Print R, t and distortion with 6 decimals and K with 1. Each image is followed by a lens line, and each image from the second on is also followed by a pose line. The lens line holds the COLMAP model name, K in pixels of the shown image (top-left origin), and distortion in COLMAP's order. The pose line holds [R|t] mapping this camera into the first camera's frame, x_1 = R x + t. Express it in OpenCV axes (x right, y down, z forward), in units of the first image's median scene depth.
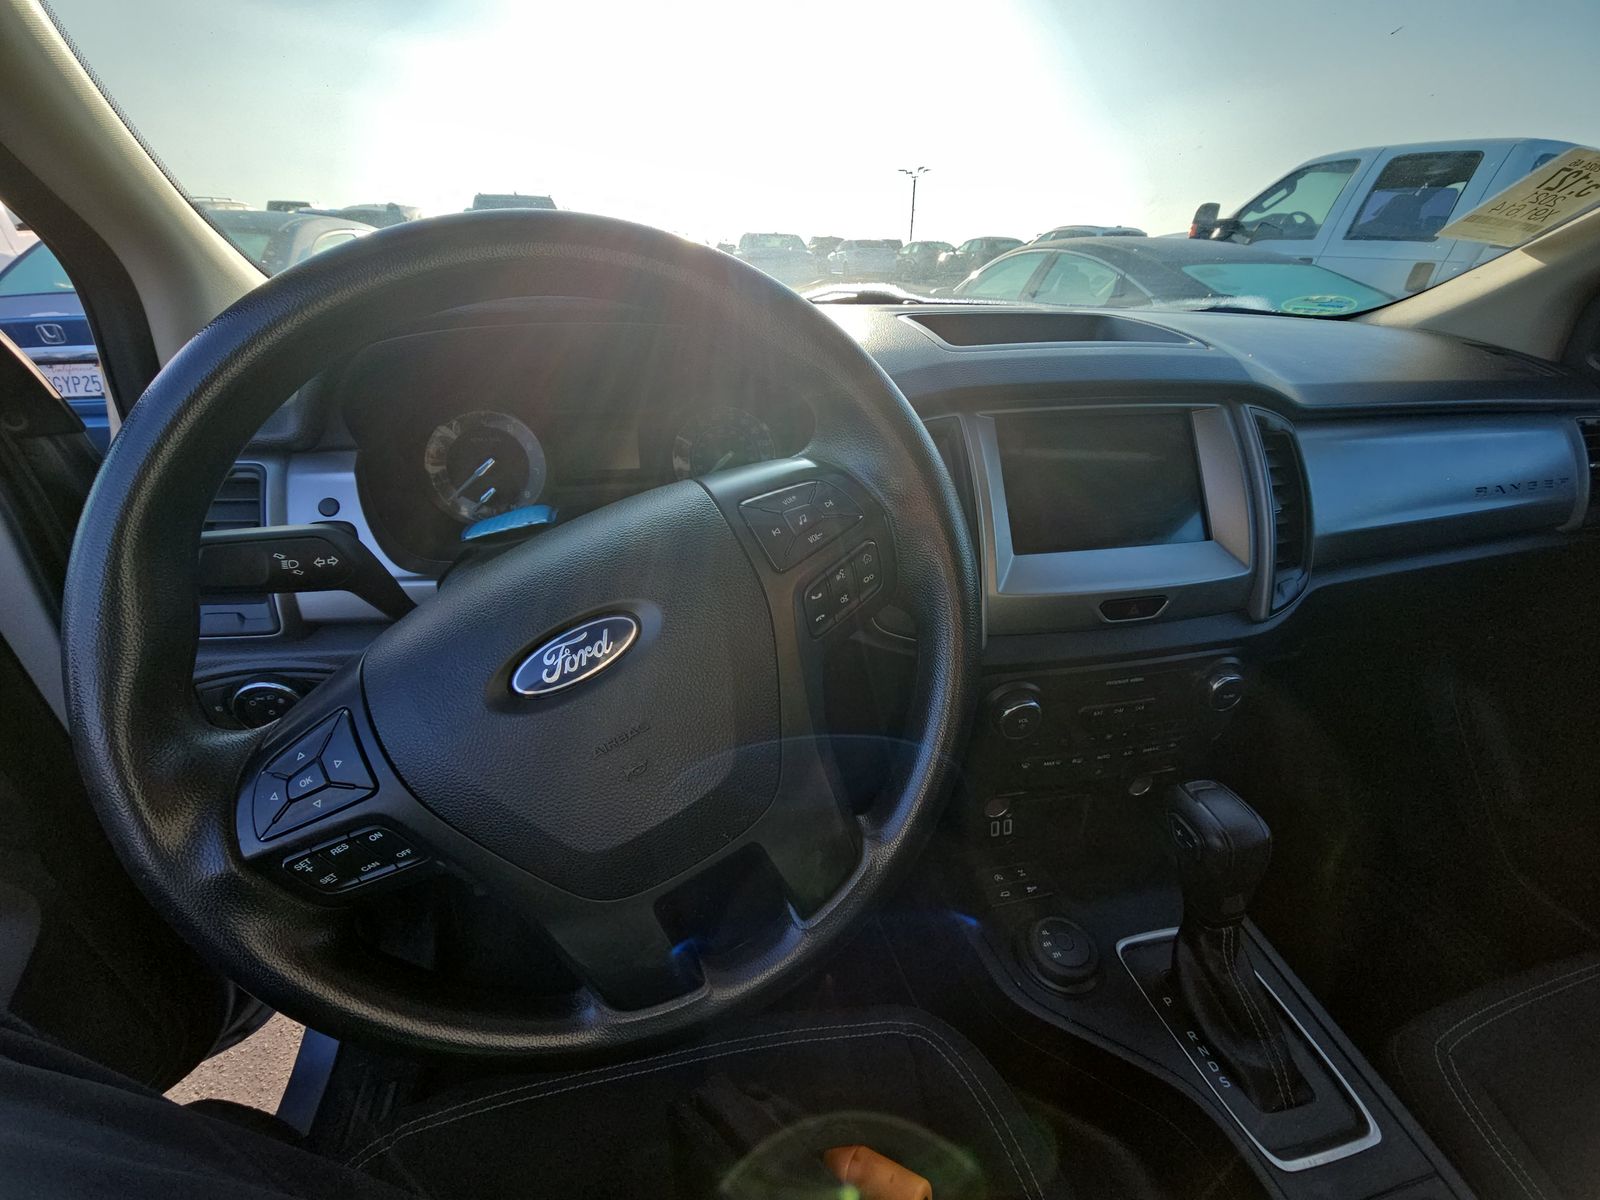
lens RADIAL K [[644.5, 0, 798.3], [0, 644.5, 594.8], [0, 0, 1]] dist [-0.007800, -0.006100]
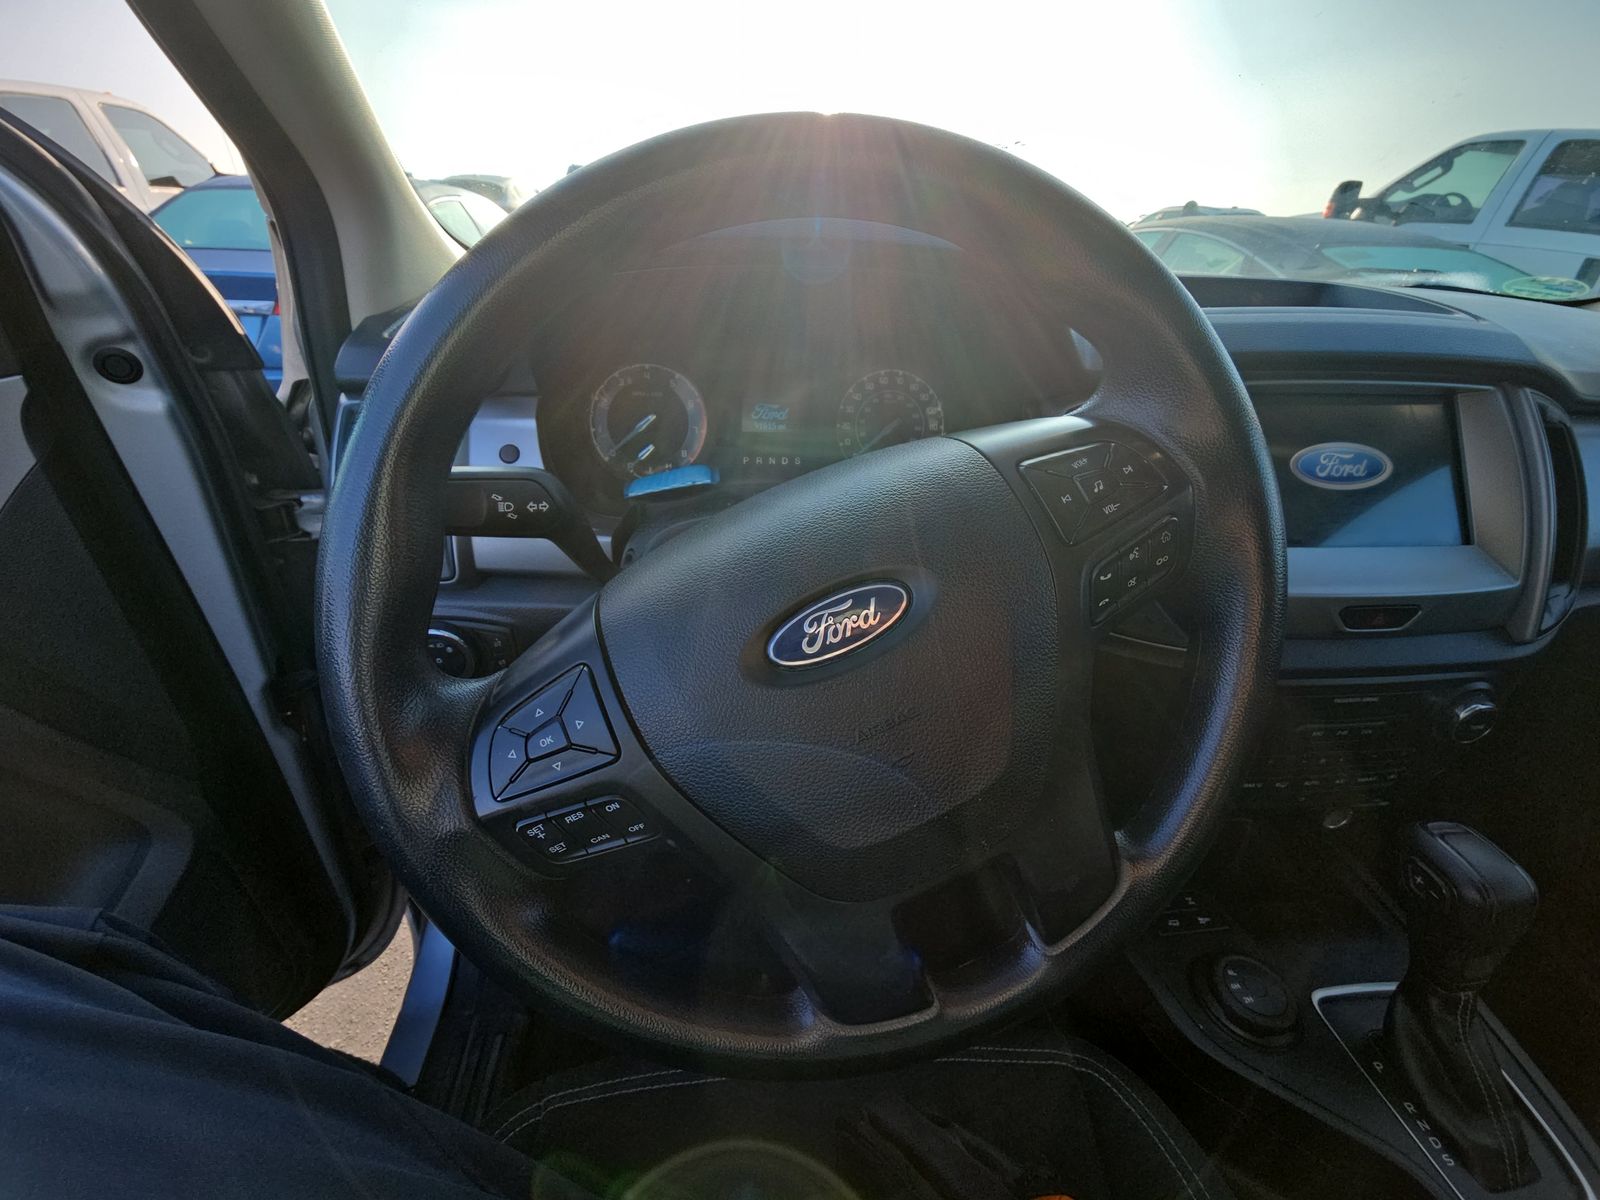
lens RADIAL K [[644.5, 0, 775.3], [0, 644.5, 589.1], [0, 0, 1]] dist [-0.007800, -0.006100]
pose [[0.992948, 0.067105, -0.097735, -0.217155], [-0.065583, 0.997672, 0.018706, 0.021488], [0.098763, -0.012164, 0.995037, 0.069464]]
